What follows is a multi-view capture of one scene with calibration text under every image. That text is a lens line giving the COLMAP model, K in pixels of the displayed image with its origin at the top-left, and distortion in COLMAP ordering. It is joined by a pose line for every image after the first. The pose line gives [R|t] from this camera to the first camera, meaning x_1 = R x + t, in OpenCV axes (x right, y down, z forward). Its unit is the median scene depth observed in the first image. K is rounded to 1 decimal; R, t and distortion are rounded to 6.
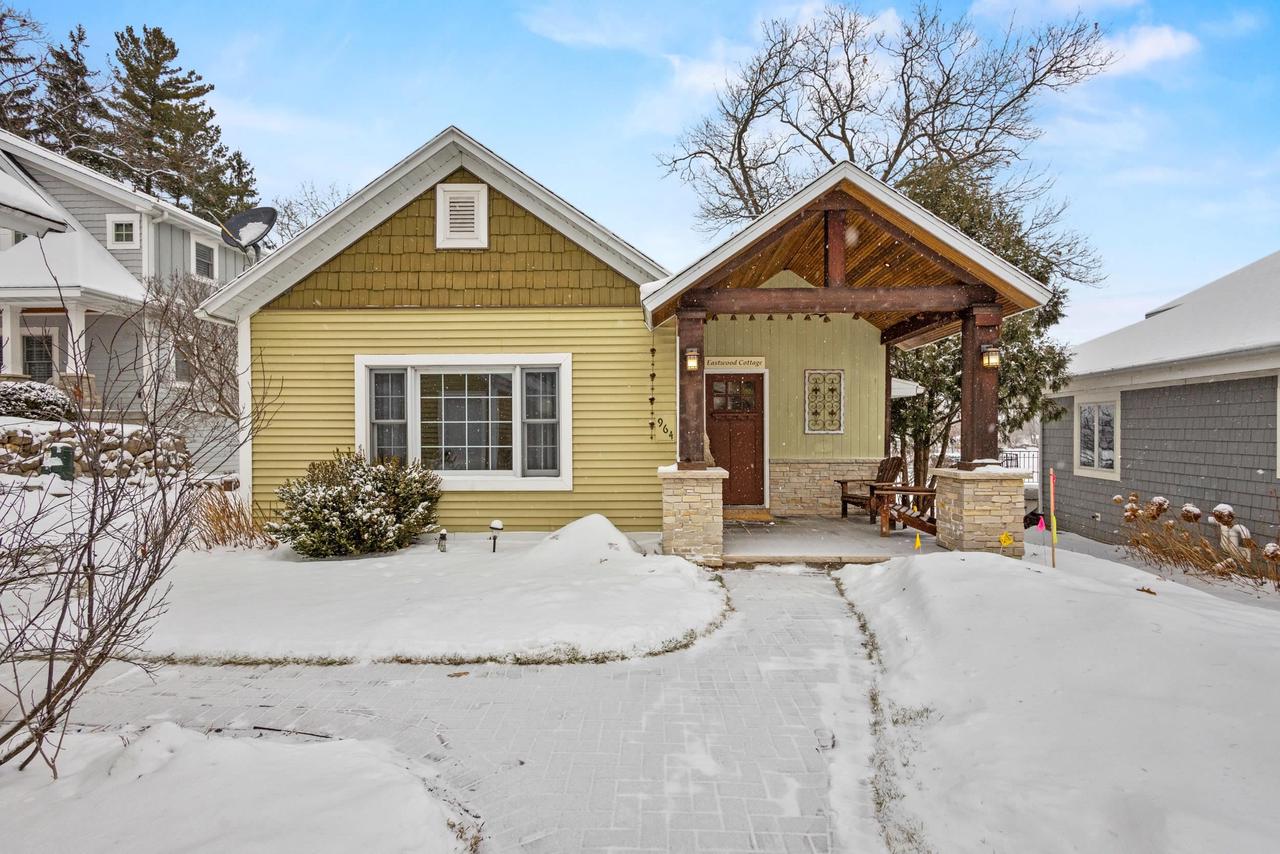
lens RADIAL K [[595.6, 0, 640.5], [0, 595.6, 438.9], [0, 0, 1]] dist [0.001703, 0.000043]
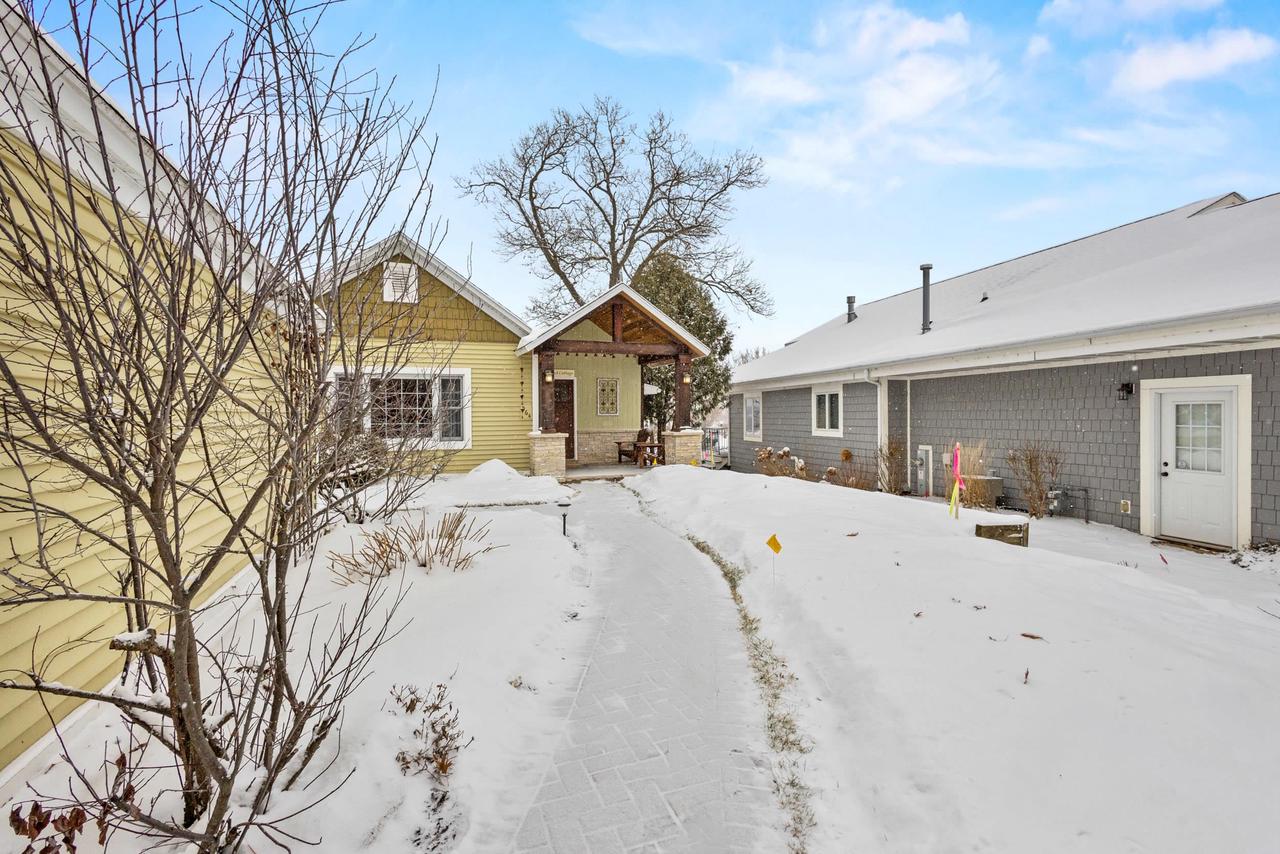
lens RADIAL K [[589.5, 0, 640.0], [0, 589.5, 427.0], [0, 0, 1]] dist [0.001322, -0.000127]
pose [[0.924613, -0.011083, 0.380746, -0.307766], [0.010380, 0.999939, 0.003901, 0.022324], [-0.380766, 0.000345, 0.924671, -0.733882]]
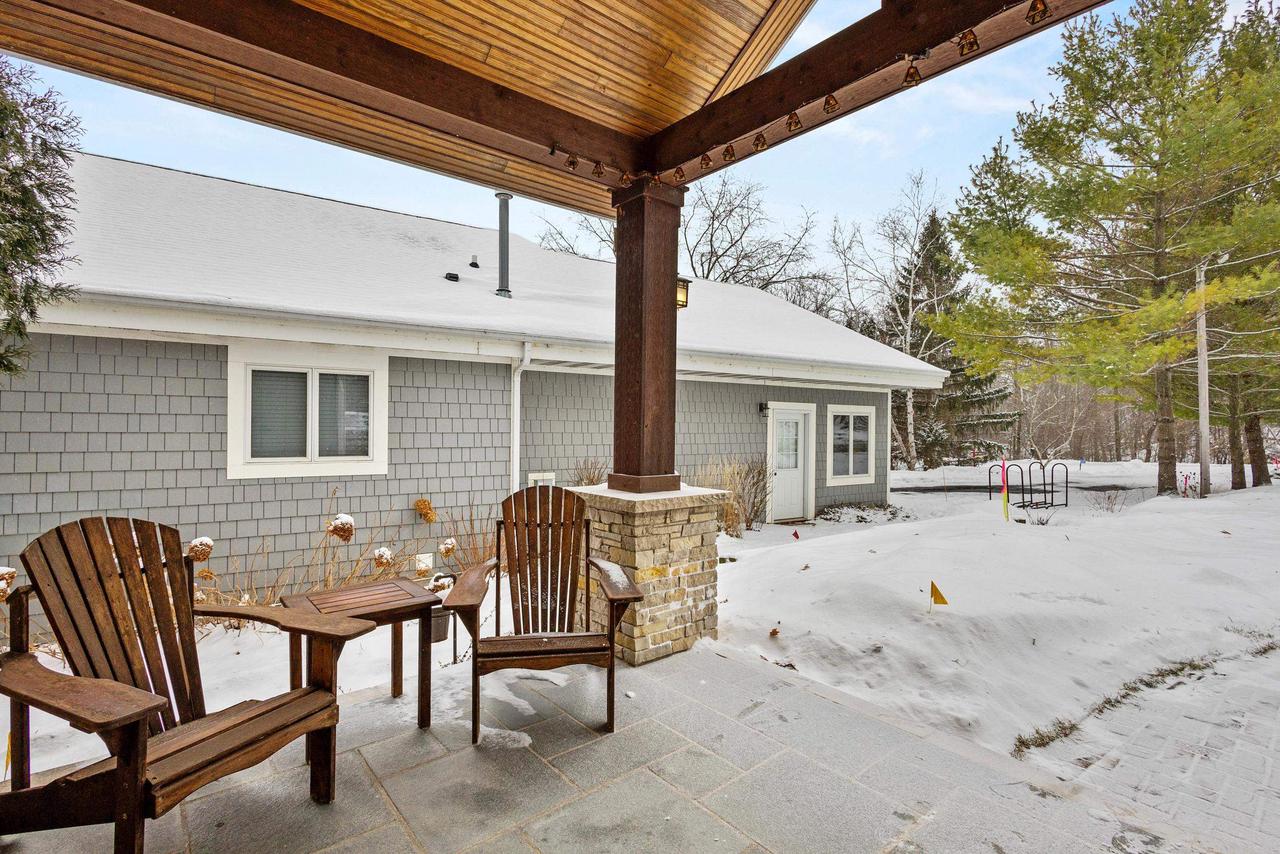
lens RADIAL K [[589.5, 0, 640.0], [0, 589.5, 427.0], [0, 0, 1]] dist [0.001322, -0.000127]
pose [[-0.666304, -0.004774, 0.745665, 0.109109], [0.004409, 0.999937, 0.010342, -0.004457], [-0.745667, 0.010178, -0.666241, 0.977205]]
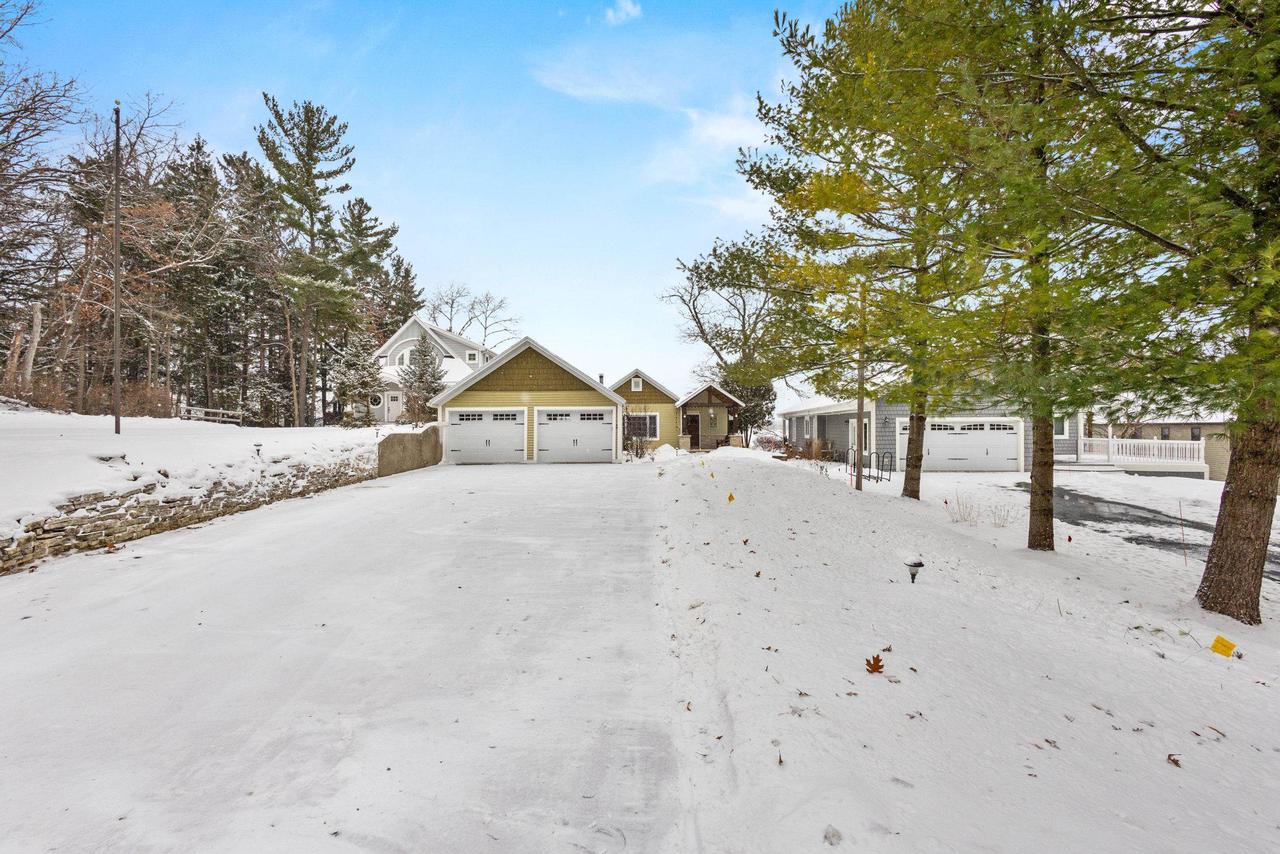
lens RADIAL K [[589.5, 0, 640.0], [0, 589.5, 427.0], [0, 0, 1]] dist [0.001322, -0.000127]
pose [[0.997783, -0.003079, 0.066487, -0.590999], [0.004227, 0.999844, -0.017126, 0.056336], [-0.066424, 0.017370, 0.997640, -3.795971]]
